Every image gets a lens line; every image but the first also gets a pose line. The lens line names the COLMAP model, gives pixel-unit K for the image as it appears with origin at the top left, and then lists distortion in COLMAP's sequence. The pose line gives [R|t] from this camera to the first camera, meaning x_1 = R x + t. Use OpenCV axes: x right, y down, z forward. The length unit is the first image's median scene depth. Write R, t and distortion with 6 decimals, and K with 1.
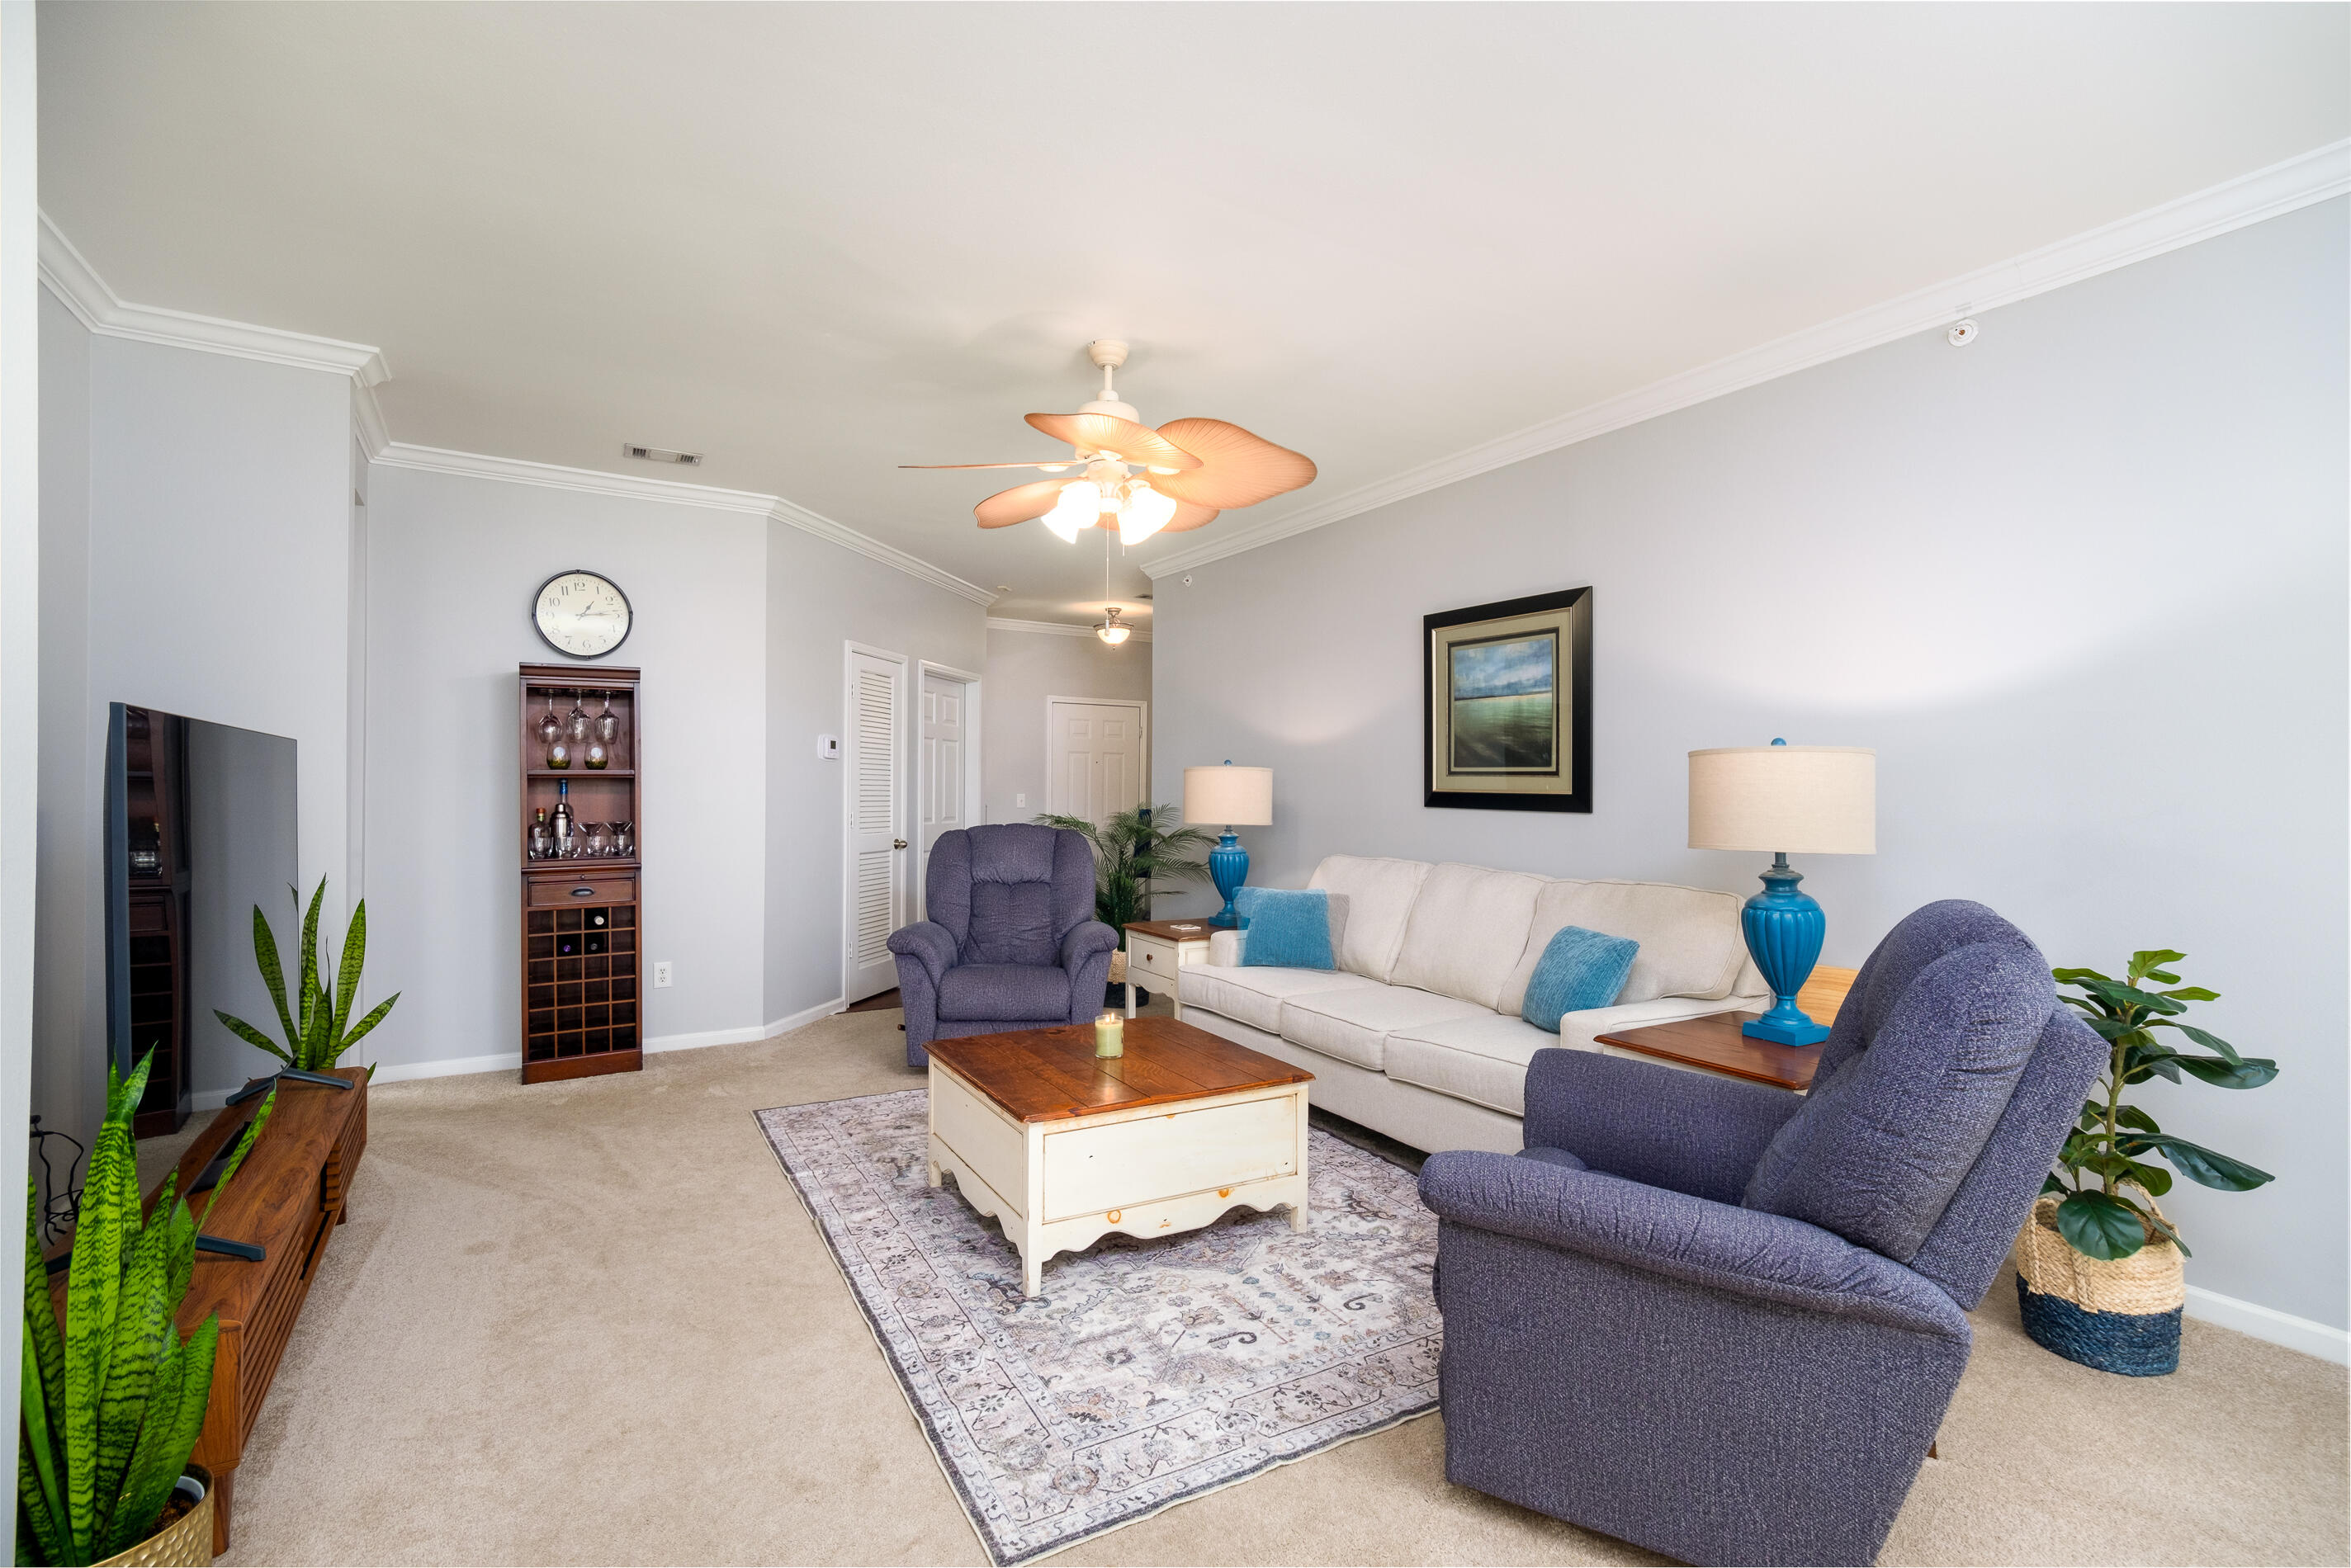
lens RADIAL K [[1059.3, 0, 1140.1], [0, 1059.3, 786.8], [0, 0, 1]] dist [0.001917, -0.002318]
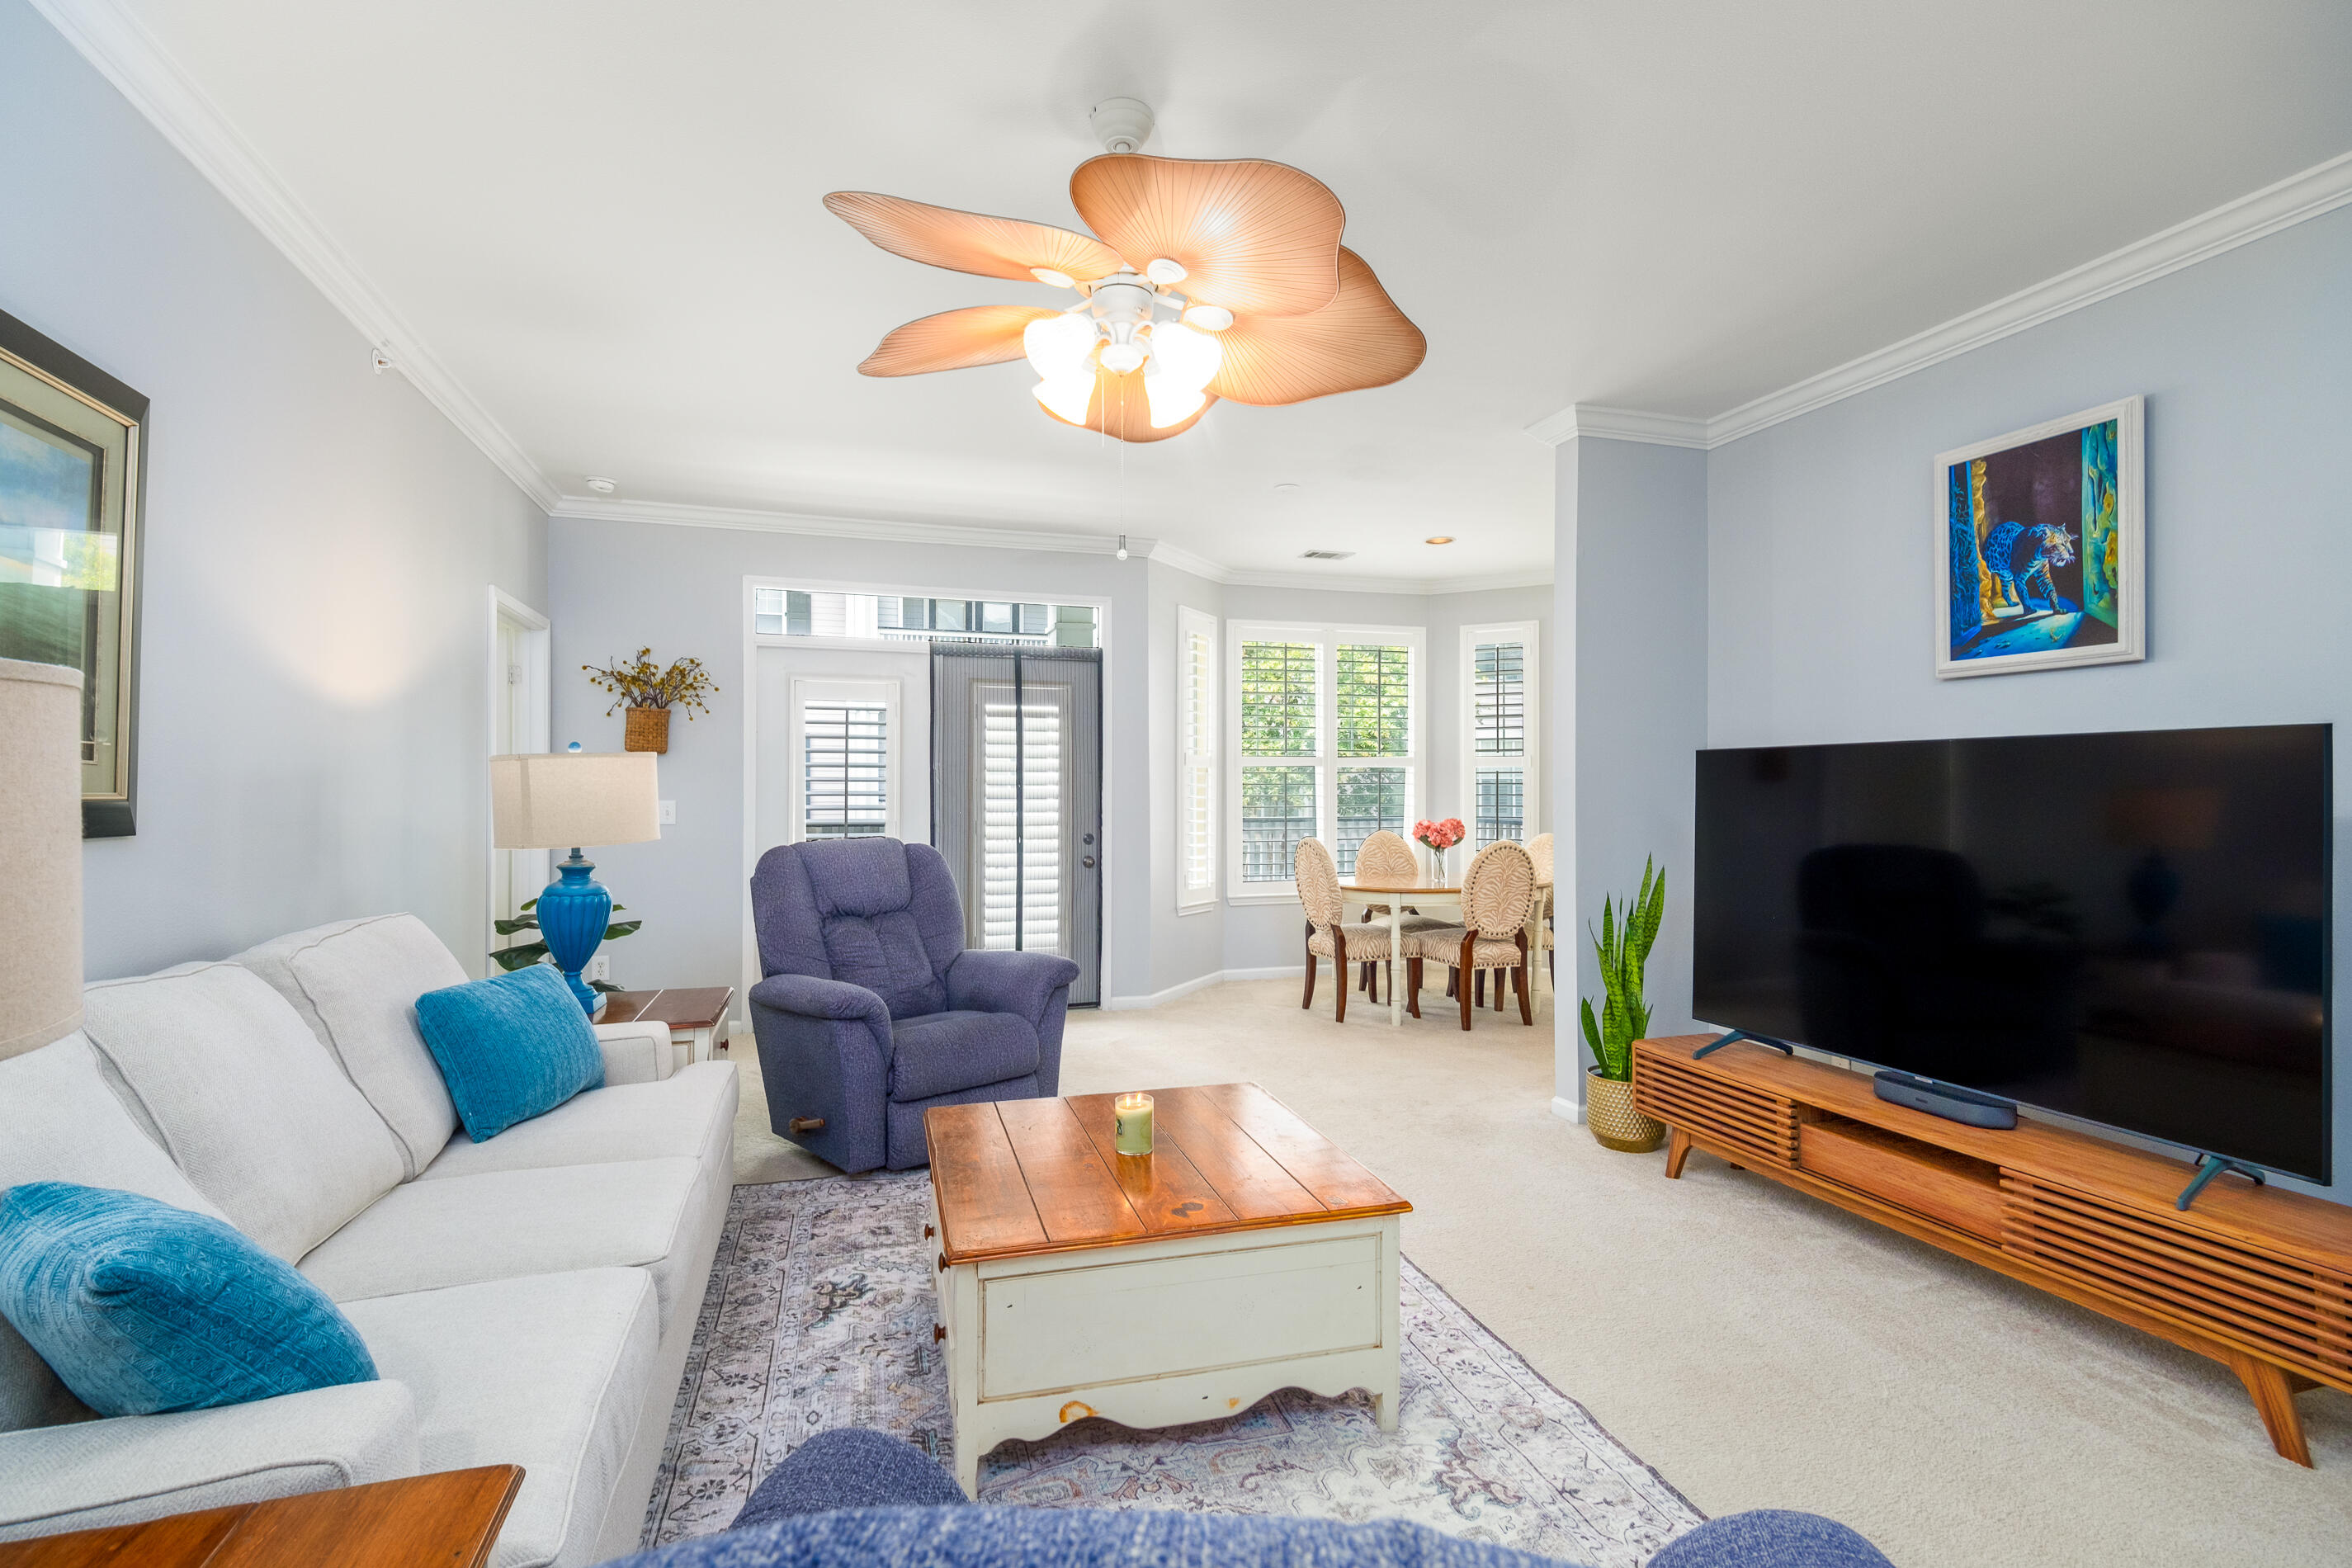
lens RADIAL K [[1059.9, 0, 1153.7], [0, 1059.9, 781.9], [0, 0, 1]] dist [0.001917, -0.002318]
pose [[-0.975030, -0.005626, 0.222003, -0.147272], [-0.006826, 0.999966, -0.004639, 0.000089], [-0.221969, -0.006039, -0.975035, 1.235175]]
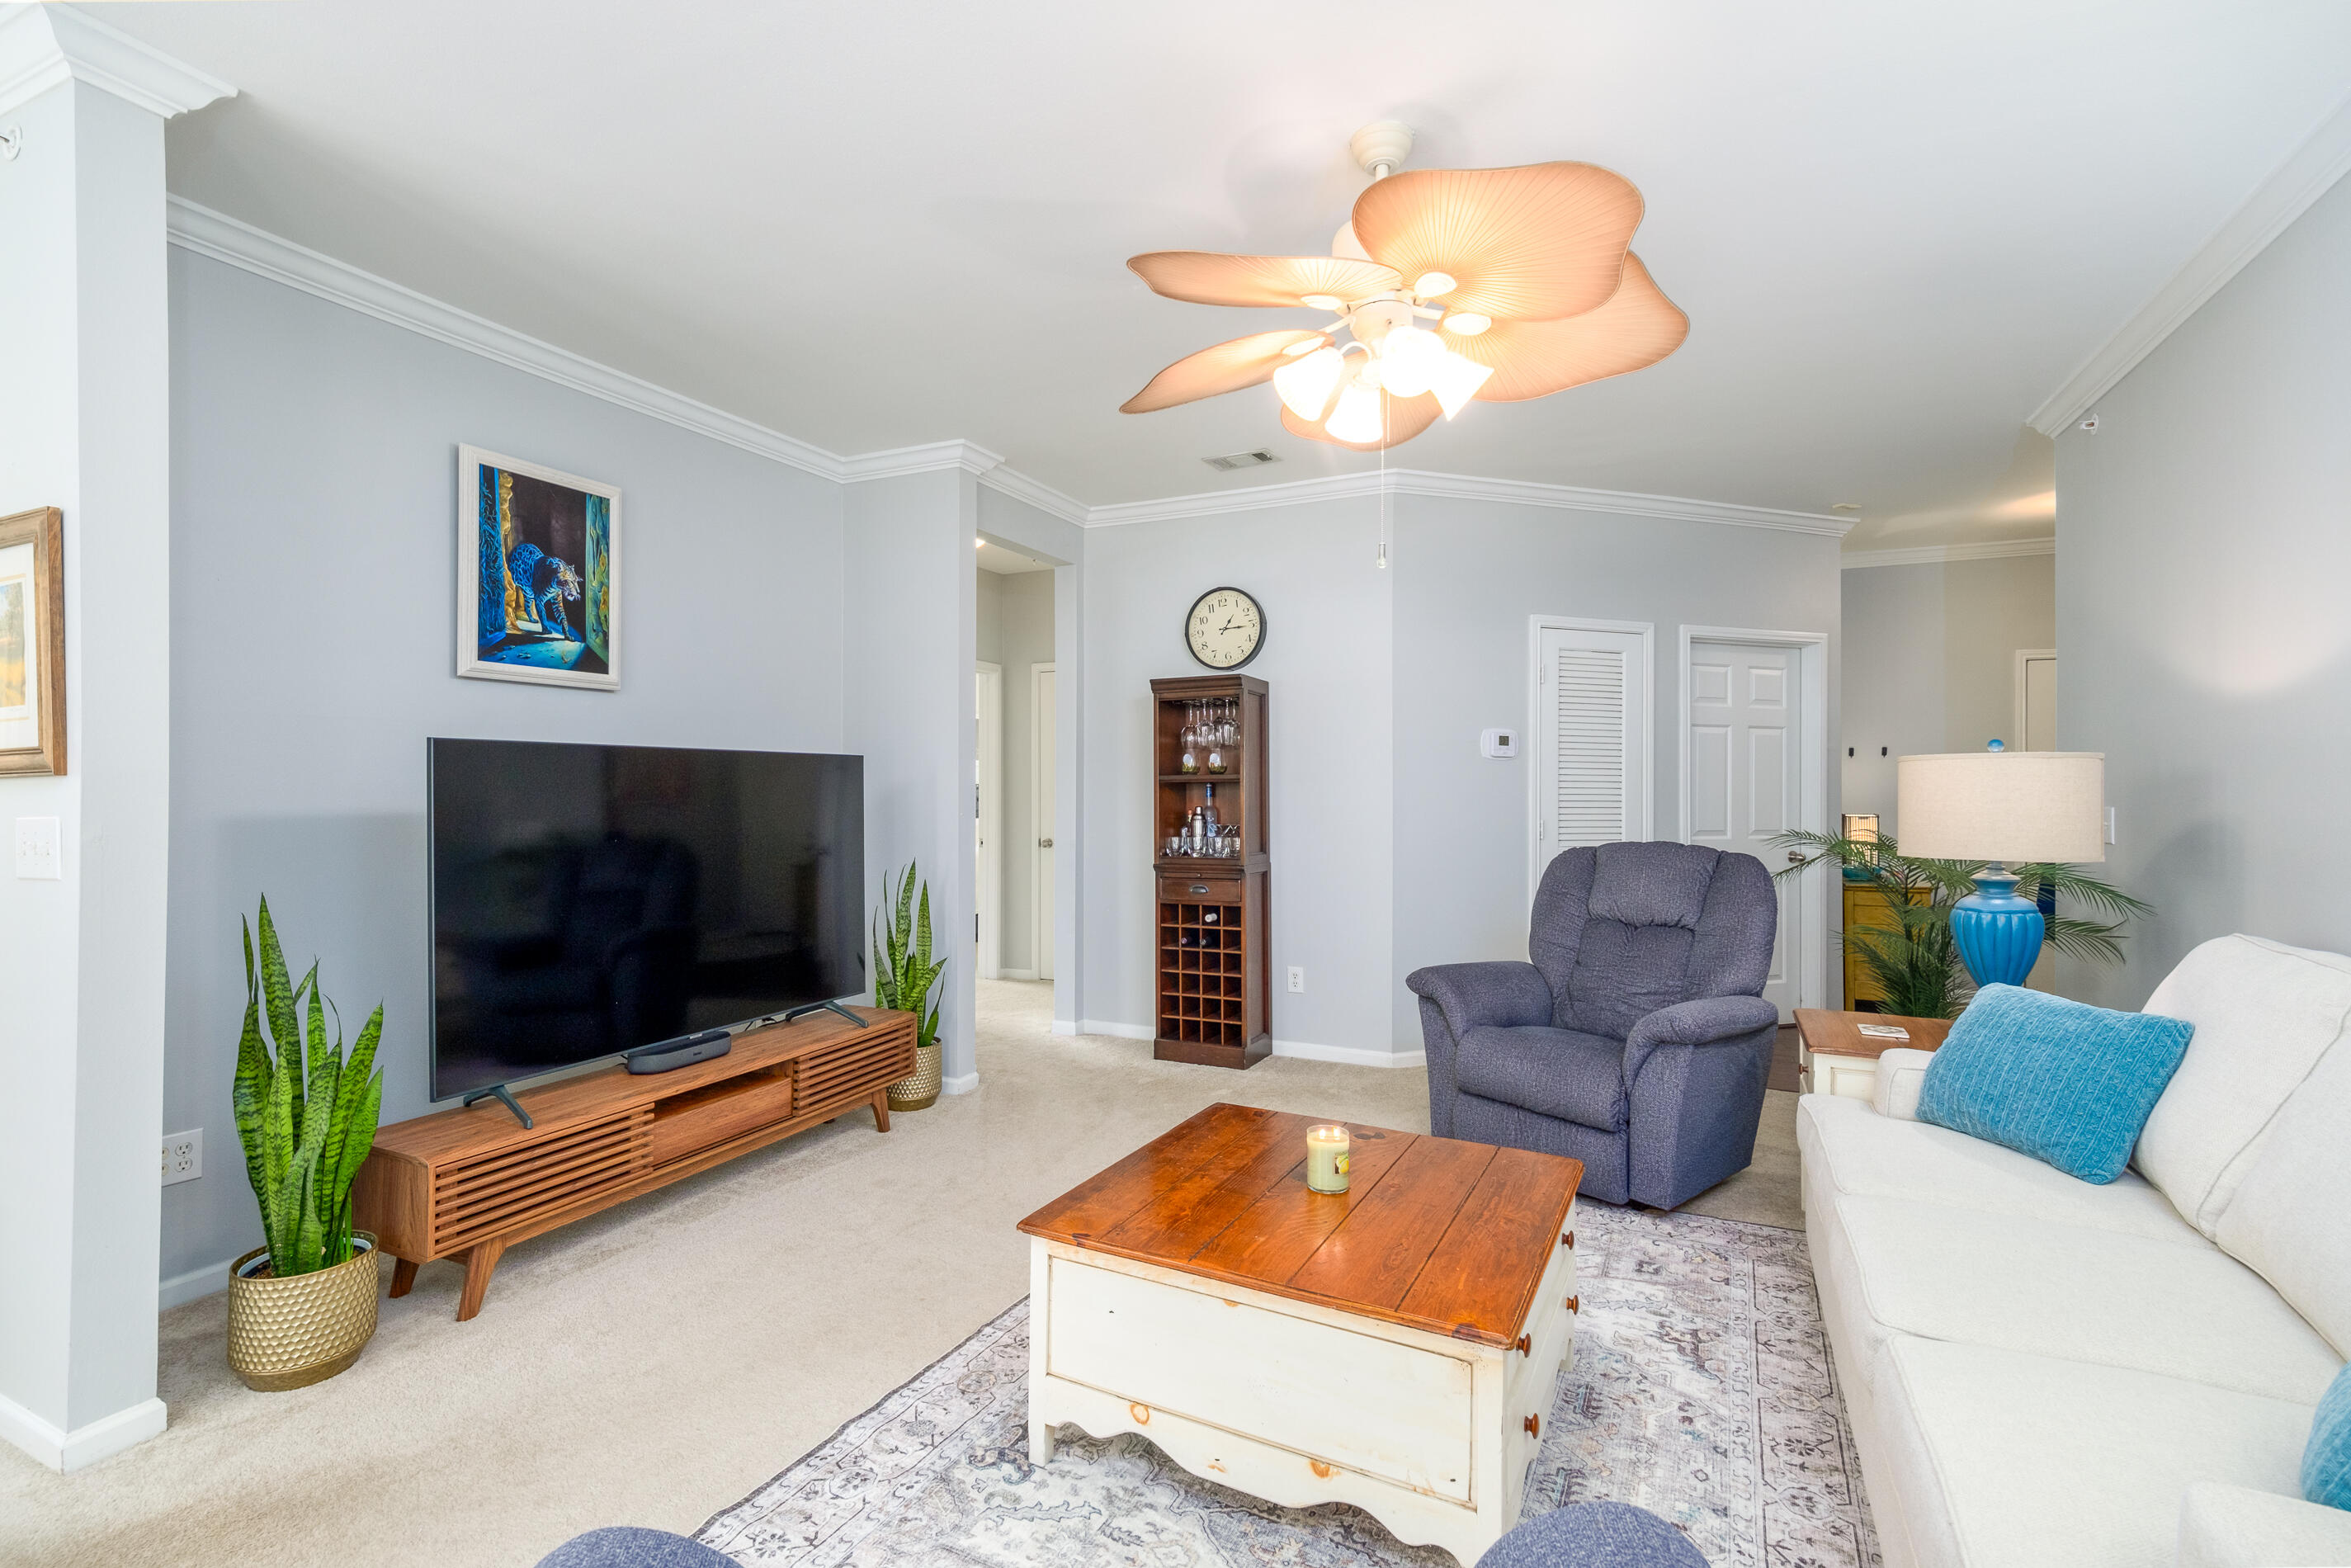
lens RADIAL K [[1059.5, 0, 1165.2], [0, 1059.5, 782.9], [0, 0, 1]] dist [0.001917, -0.002318]
pose [[0.558273, -0.005808, -0.829637, 0.343183], [0.002511, 0.999983, -0.005311, -0.001948], [0.829654, 0.000881, 0.558278, 0.381974]]
